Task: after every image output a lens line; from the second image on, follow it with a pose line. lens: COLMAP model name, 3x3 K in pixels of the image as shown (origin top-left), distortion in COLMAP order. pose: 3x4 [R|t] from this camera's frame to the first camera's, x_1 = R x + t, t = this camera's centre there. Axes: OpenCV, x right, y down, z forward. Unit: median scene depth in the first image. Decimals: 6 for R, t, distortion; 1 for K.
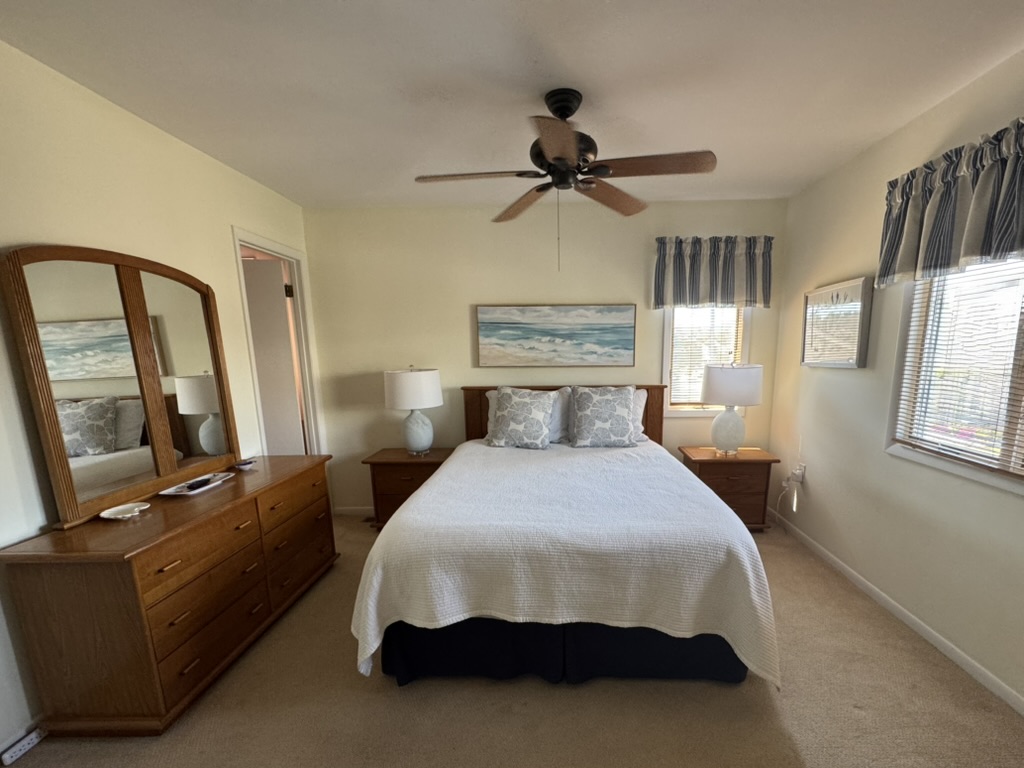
lens RADIAL K [[489.6, 0, 512.9], [0, 489.6, 434.5], [0, 0, 1]] dist [-0.001208, 0.000486]
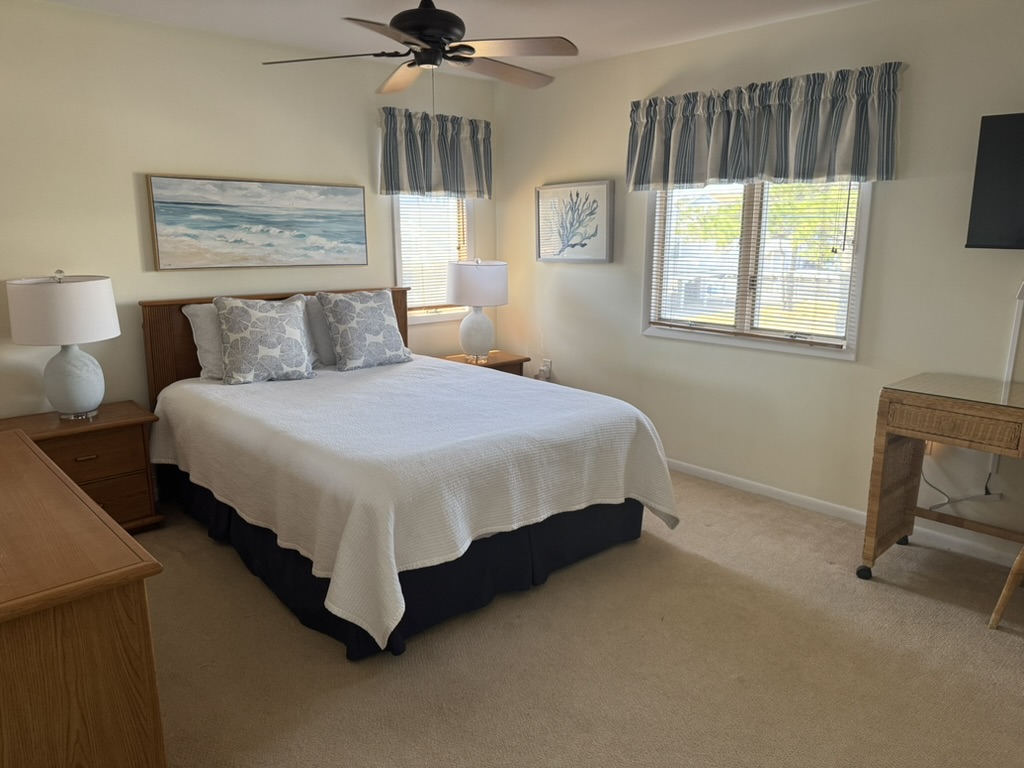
lens RADIAL K [[698.0, 0, 559.5], [0, 698.0, 387.0], [0, 0, 1]] dist [0.003964, -0.004650]
pose [[0.697071, -0.141563, 0.702889, -0.392954], [0.115073, 0.989696, 0.085206, -0.003064], [-0.707708, 0.021489, 0.706178, -0.024789]]
